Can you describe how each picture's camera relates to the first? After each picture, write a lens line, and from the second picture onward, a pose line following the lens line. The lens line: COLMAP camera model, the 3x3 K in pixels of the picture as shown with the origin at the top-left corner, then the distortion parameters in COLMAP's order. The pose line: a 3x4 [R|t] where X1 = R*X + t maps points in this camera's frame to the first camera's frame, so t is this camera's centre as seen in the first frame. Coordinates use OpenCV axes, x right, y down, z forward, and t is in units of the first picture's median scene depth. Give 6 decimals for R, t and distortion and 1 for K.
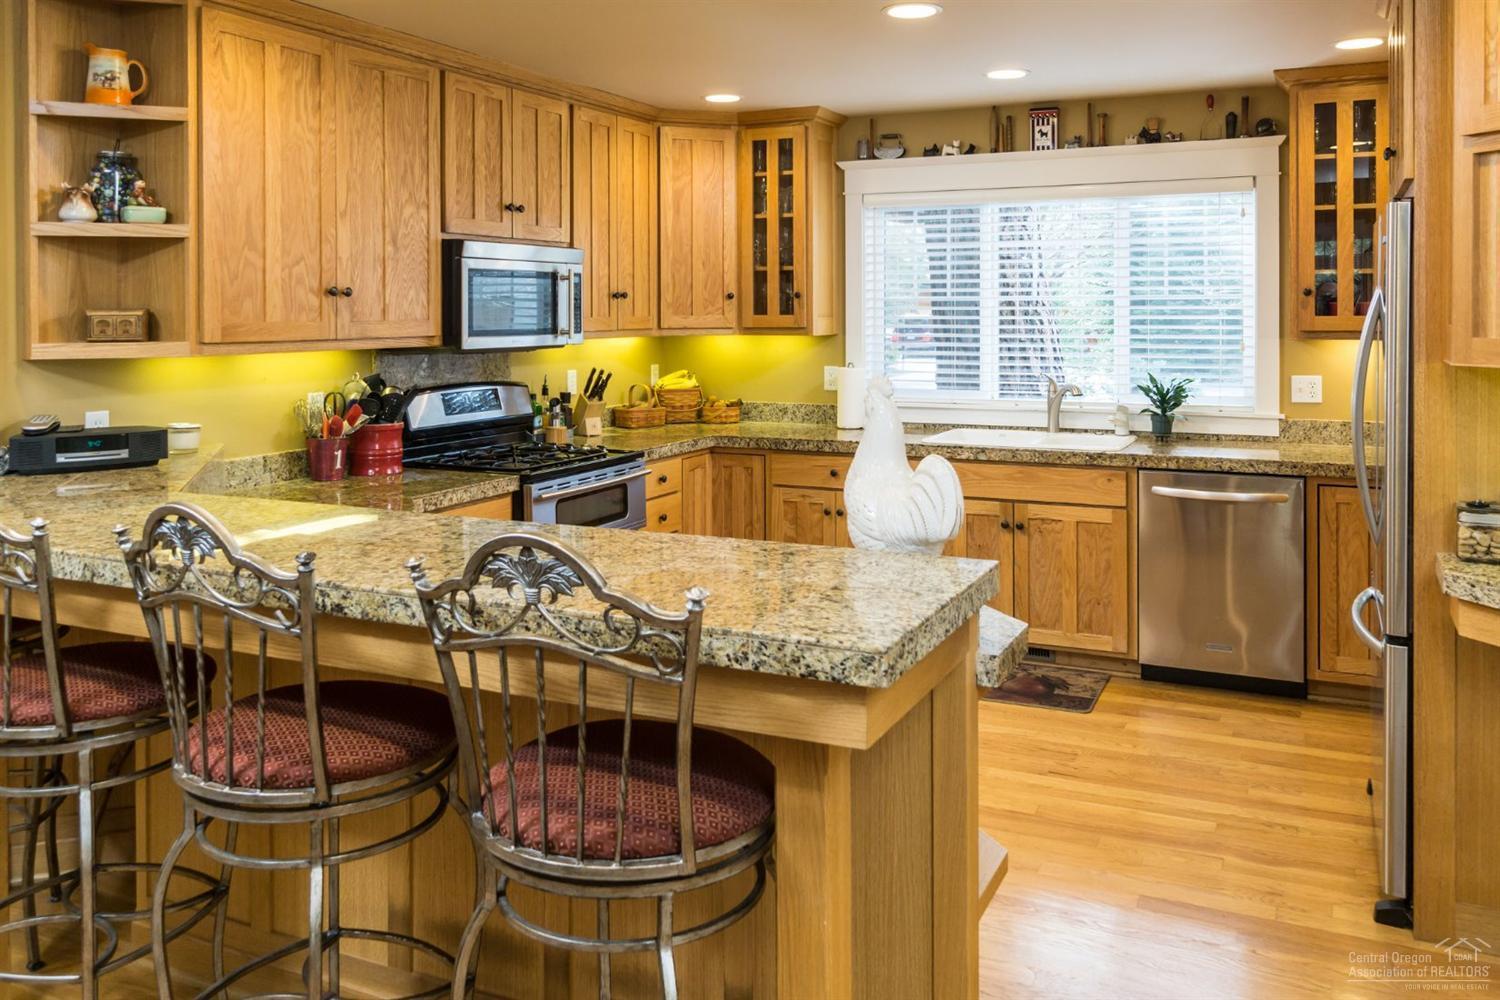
lens RADIAL K [[1206.5, 0, 750.0], [0, 1206.5, 500.0], [0, 0, 1]] dist [-0.005551, 0.000350]
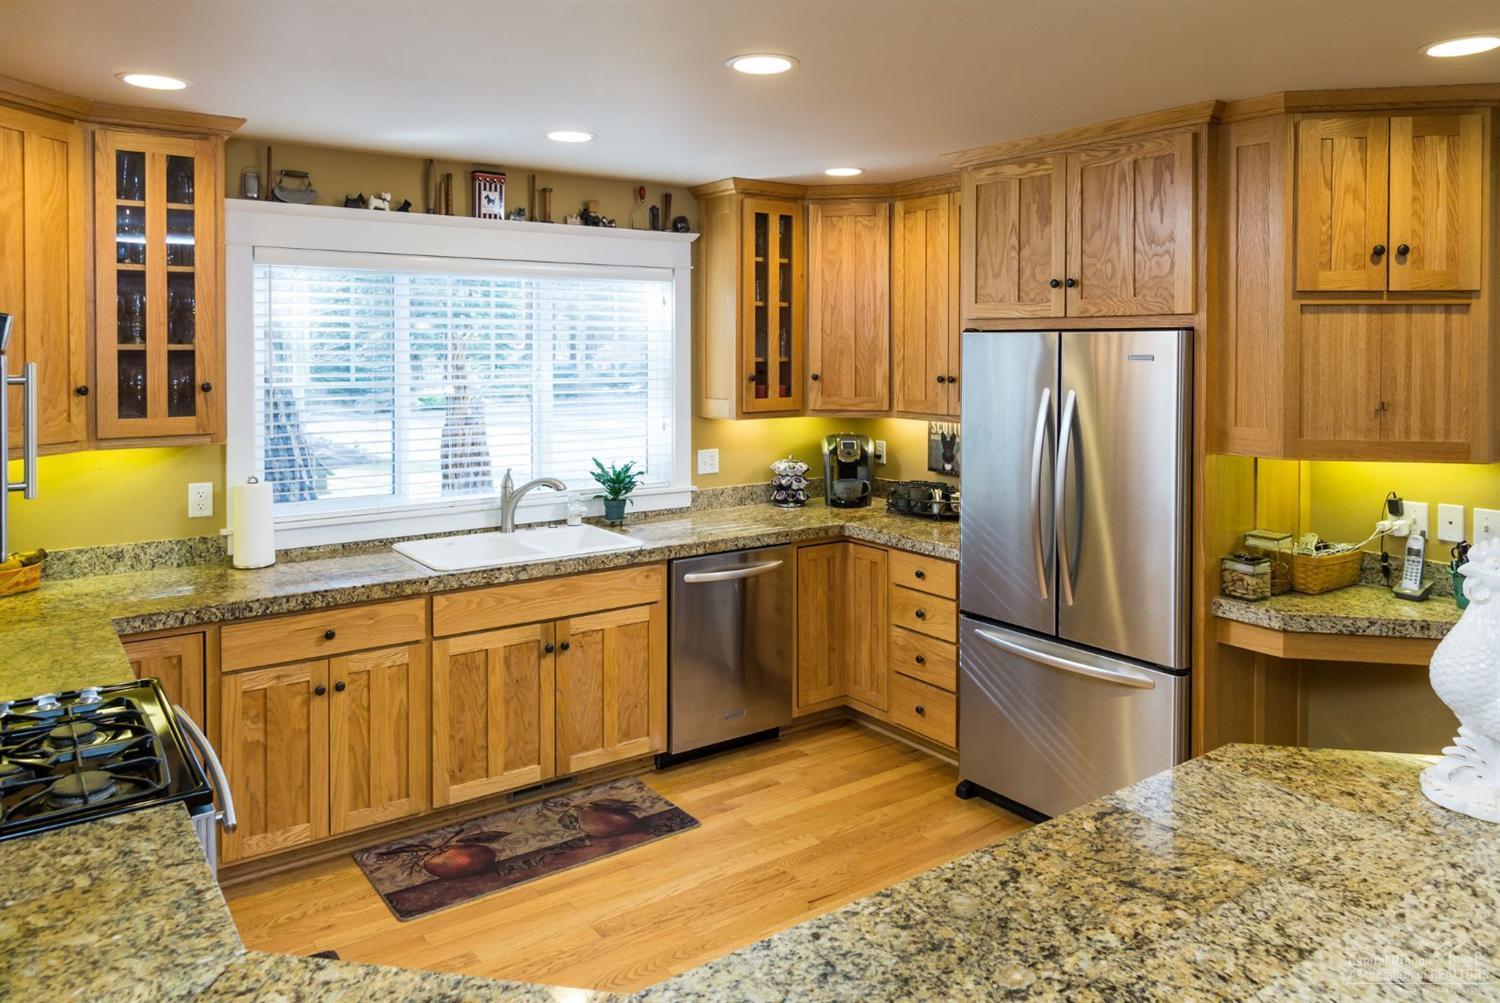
lens RADIAL K [[1058.7, 0, 751.0], [0, 1058.7, 461.5], [0, 0, 1]] dist [0.000015, 0.003158]
pose [[0.475822, -0.090147, 0.874910, -0.364801], [0.133229, 0.990643, 0.029615, -0.113328], [-0.869393, 0.102472, 0.483379, 0.484560]]
